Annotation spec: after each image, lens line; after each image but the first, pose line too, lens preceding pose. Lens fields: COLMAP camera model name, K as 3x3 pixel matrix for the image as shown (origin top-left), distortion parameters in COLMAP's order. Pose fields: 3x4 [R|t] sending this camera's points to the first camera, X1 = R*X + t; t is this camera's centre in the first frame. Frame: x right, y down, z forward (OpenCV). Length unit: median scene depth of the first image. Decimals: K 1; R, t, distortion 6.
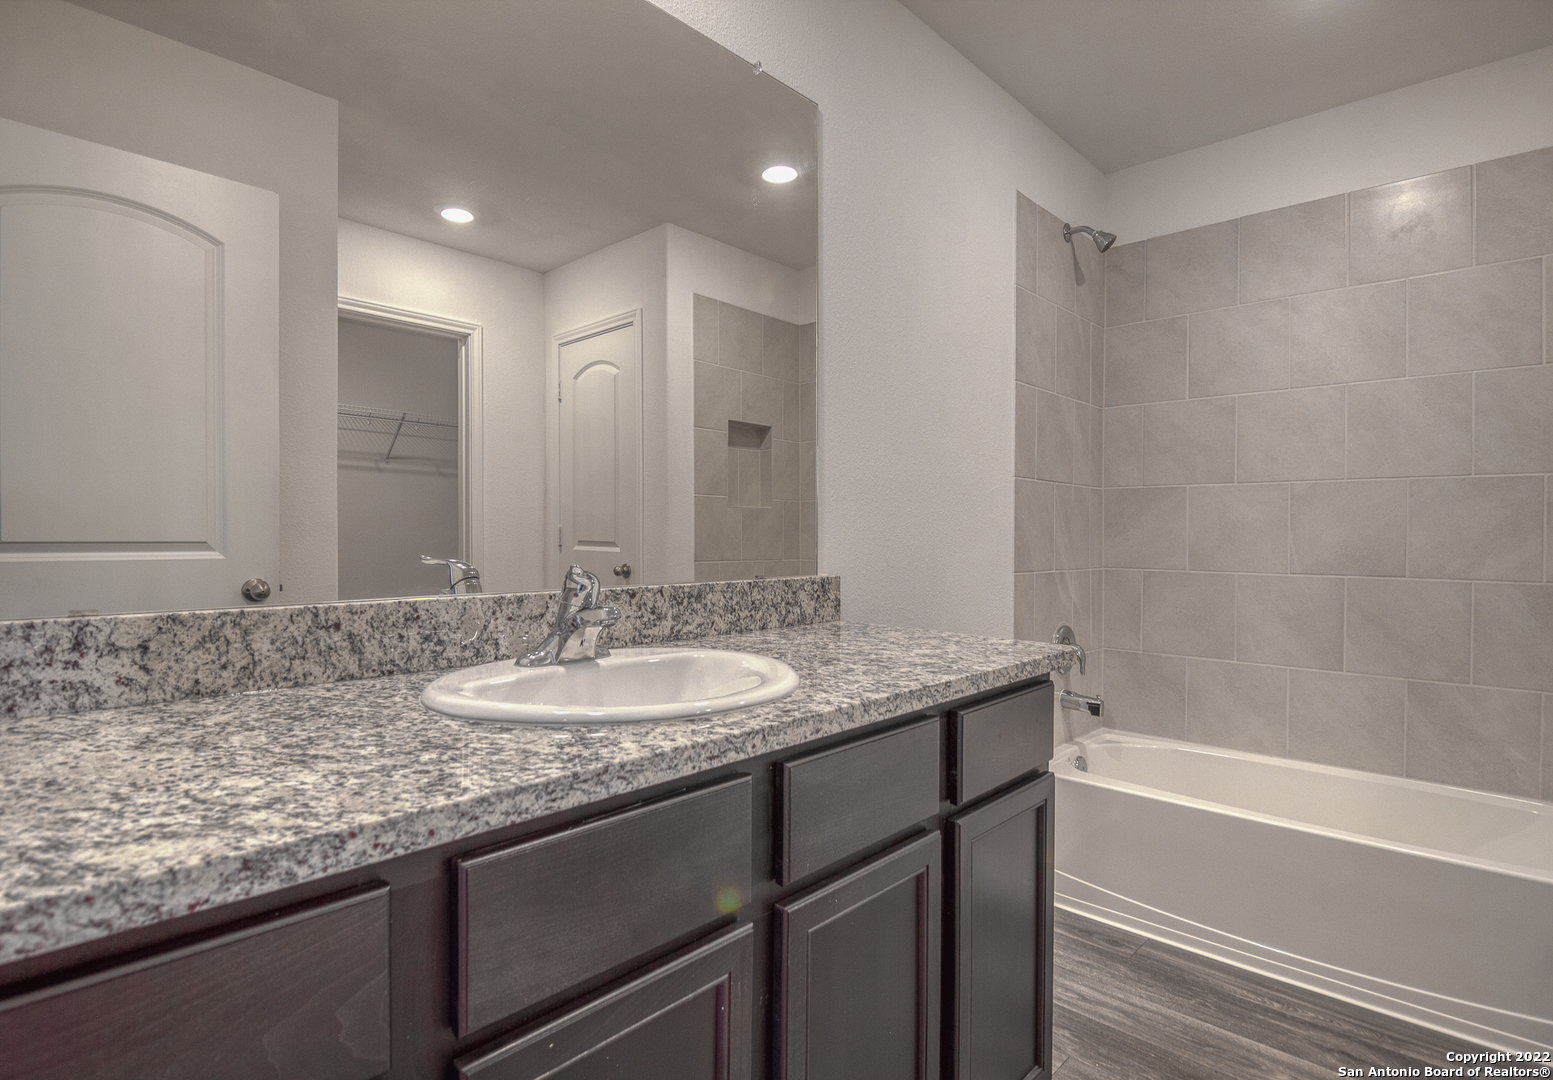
lens RADIAL K [[799.3, 0, 778.7], [0, 799.3, 544.4], [0, 0, 1]] dist [0.016632, -0.017782]
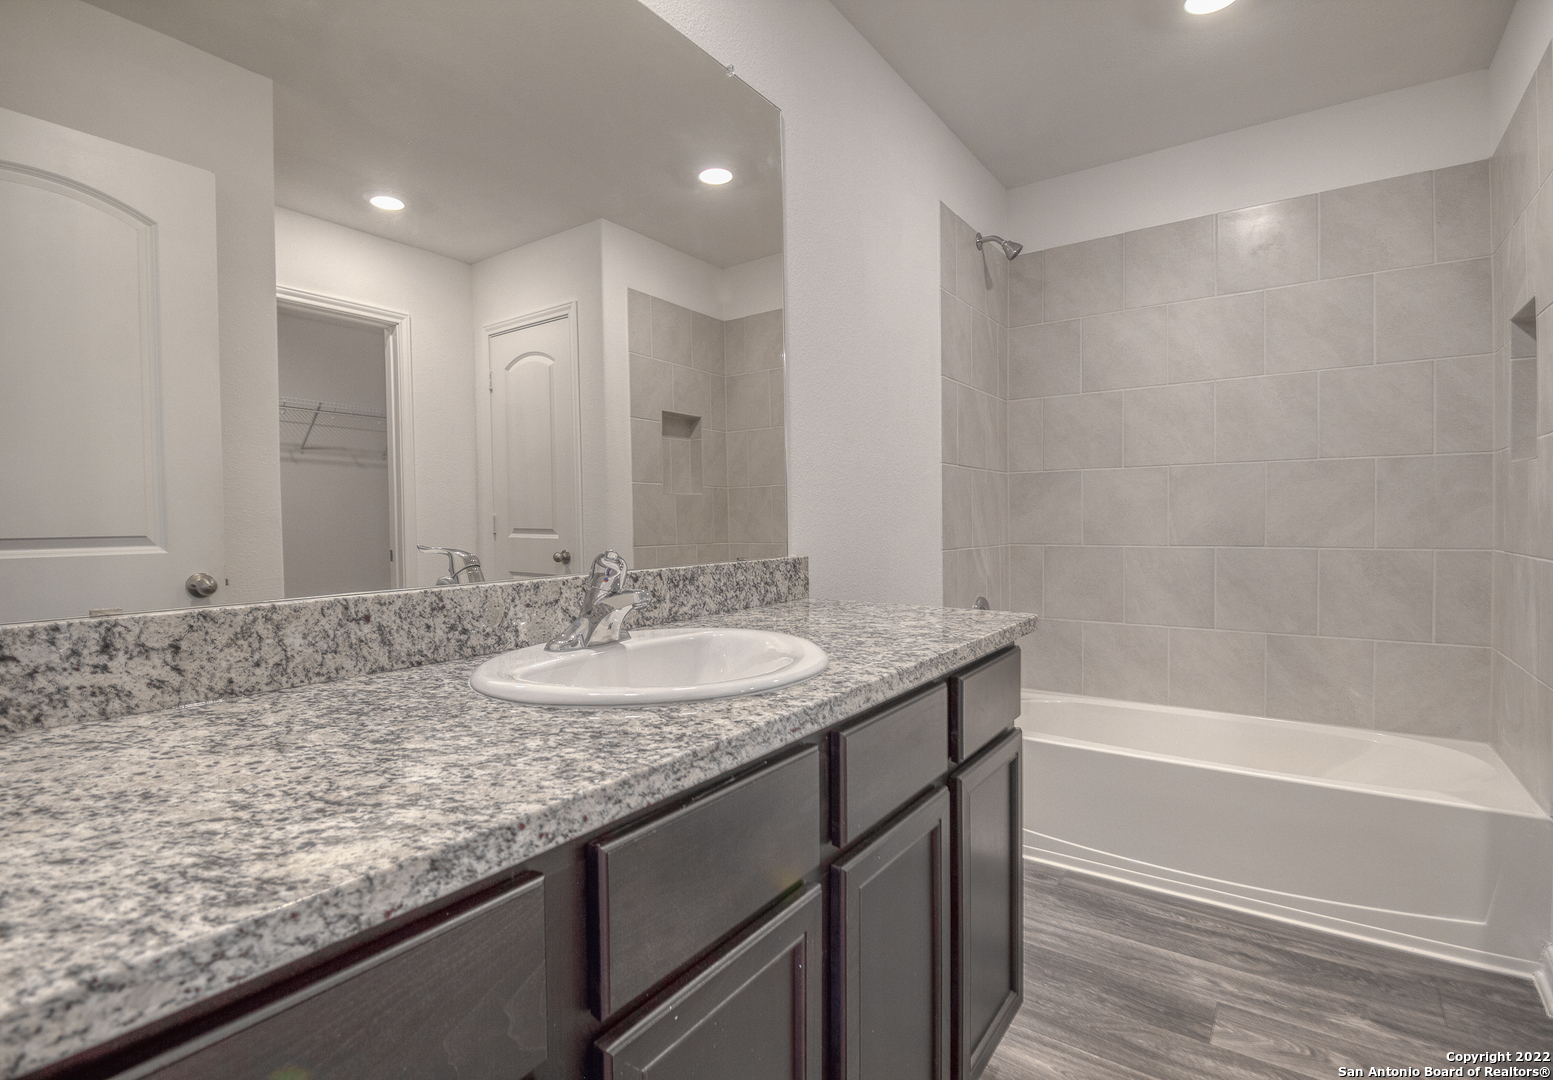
lens RADIAL K [[747.6, 0, 776.5], [0, 747.6, 540.0], [0, 0, 1]] dist [0.019986, -0.023102]
pose [[0.990431, -0.020536, 0.136472, -0.174590], [0.018516, 0.999700, 0.016052, 0.001555], [-0.136760, -0.013371, 0.990514, 0.026972]]
